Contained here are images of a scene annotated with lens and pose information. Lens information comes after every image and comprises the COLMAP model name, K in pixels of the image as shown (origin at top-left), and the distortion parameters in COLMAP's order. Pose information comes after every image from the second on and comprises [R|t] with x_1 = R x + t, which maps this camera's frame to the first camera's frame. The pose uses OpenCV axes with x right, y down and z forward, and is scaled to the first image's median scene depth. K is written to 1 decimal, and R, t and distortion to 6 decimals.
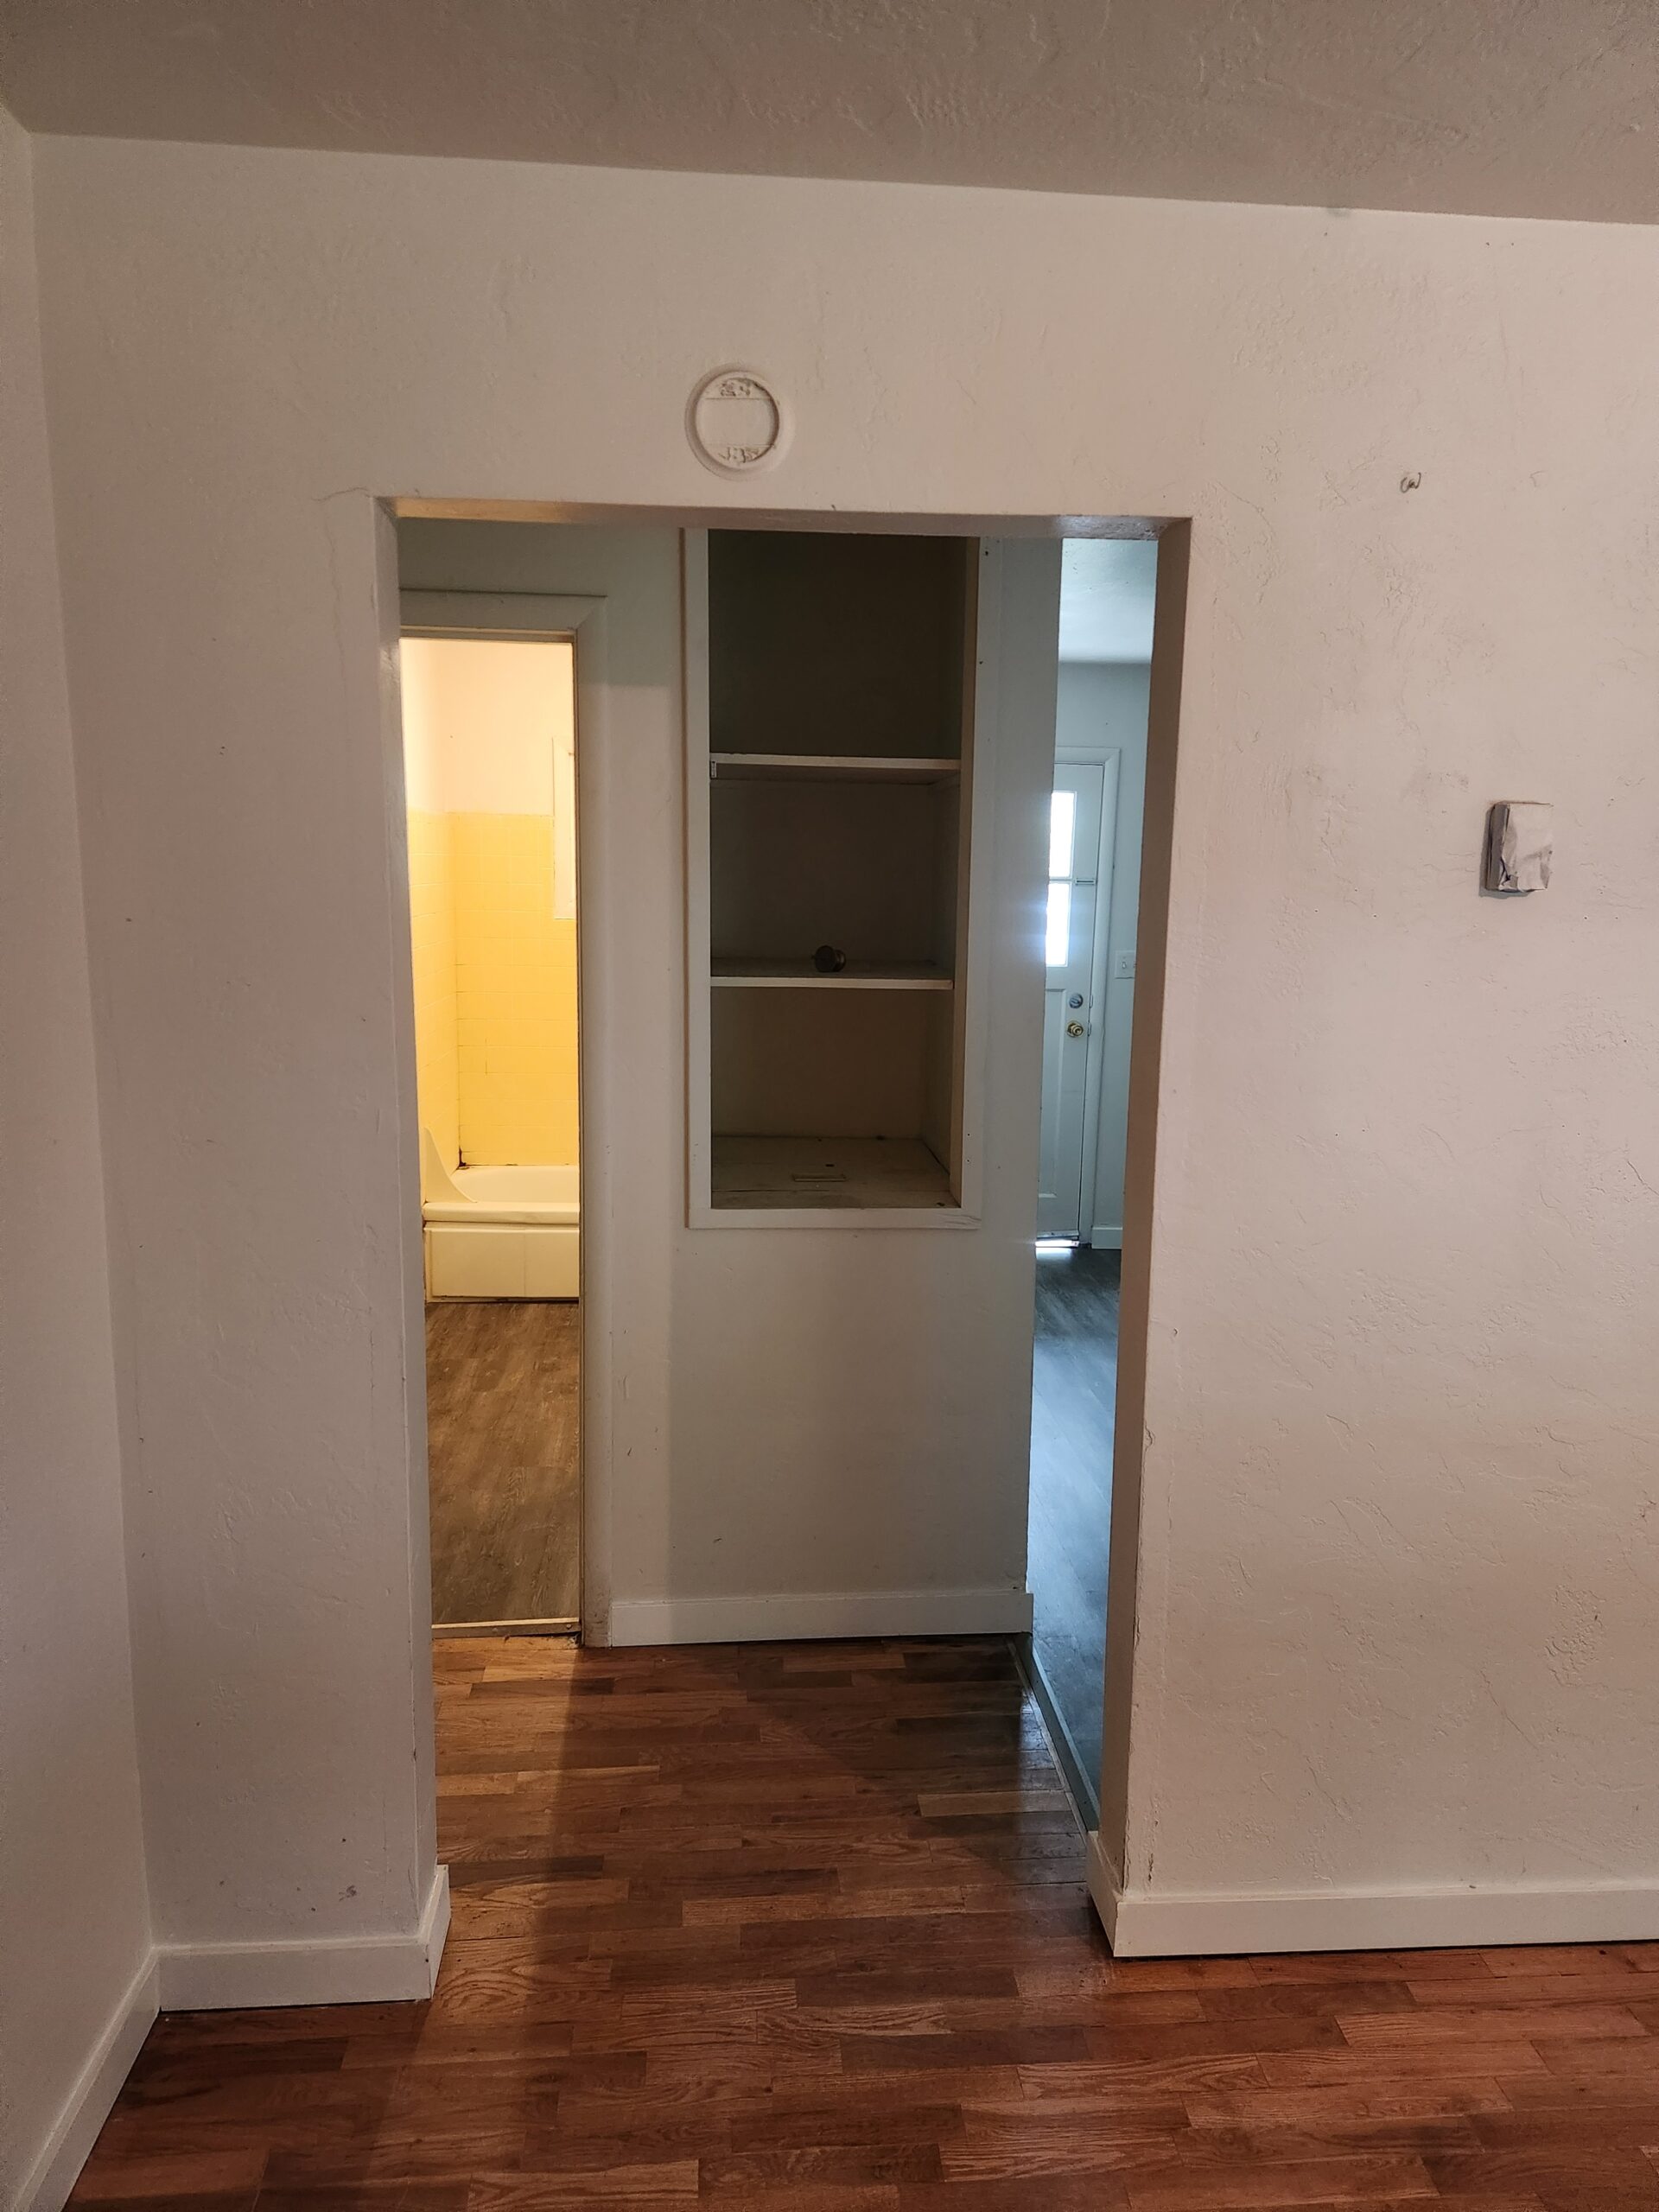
lens RADIAL K [[1460.3, 0, 831.3], [0, 1460.3, 1109.0], [0, 0, 1]] dist [-0.001184, 0.000204]
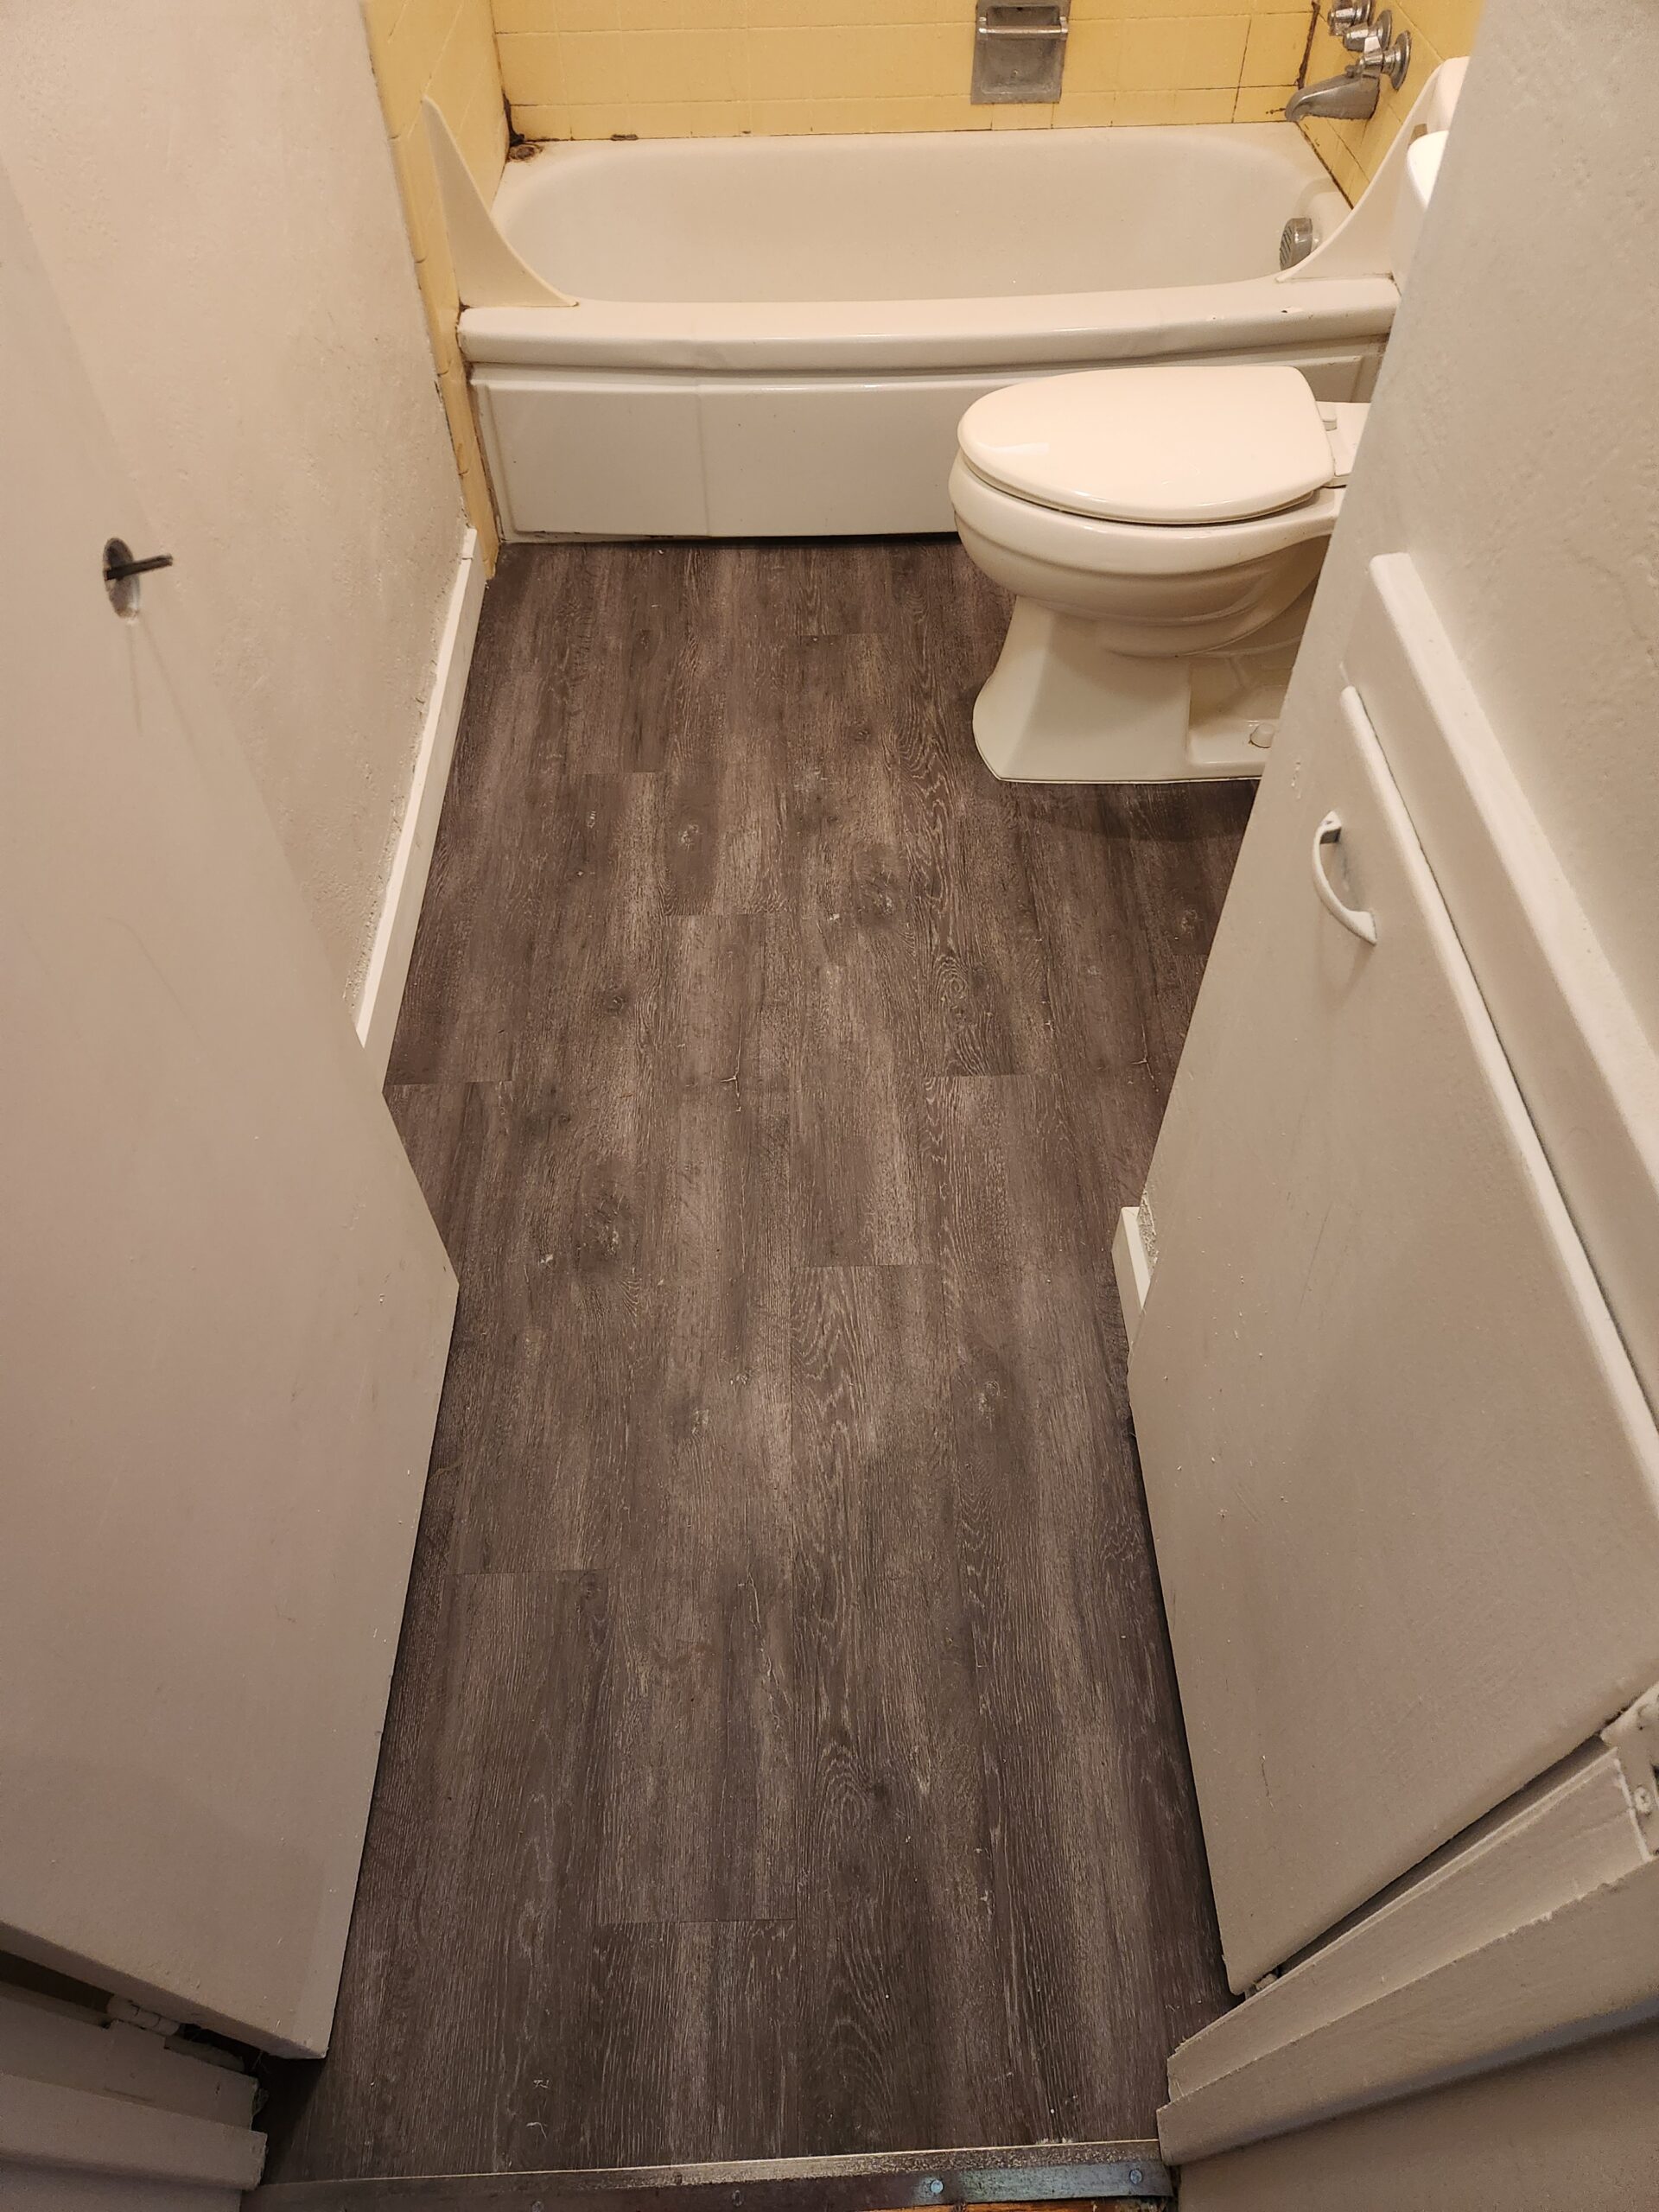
lens RADIAL K [[1460.3, 0, 830.6], [0, 1460.3, 1103.9], [0, 0, 1]] dist [-0.001184, 0.000204]
pose [[0.998411, 0.021232, -0.052207, -0.161085], [0.020229, 0.729594, 0.683581, -0.068979], [0.052604, -0.683551, 0.728005, 0.602648]]
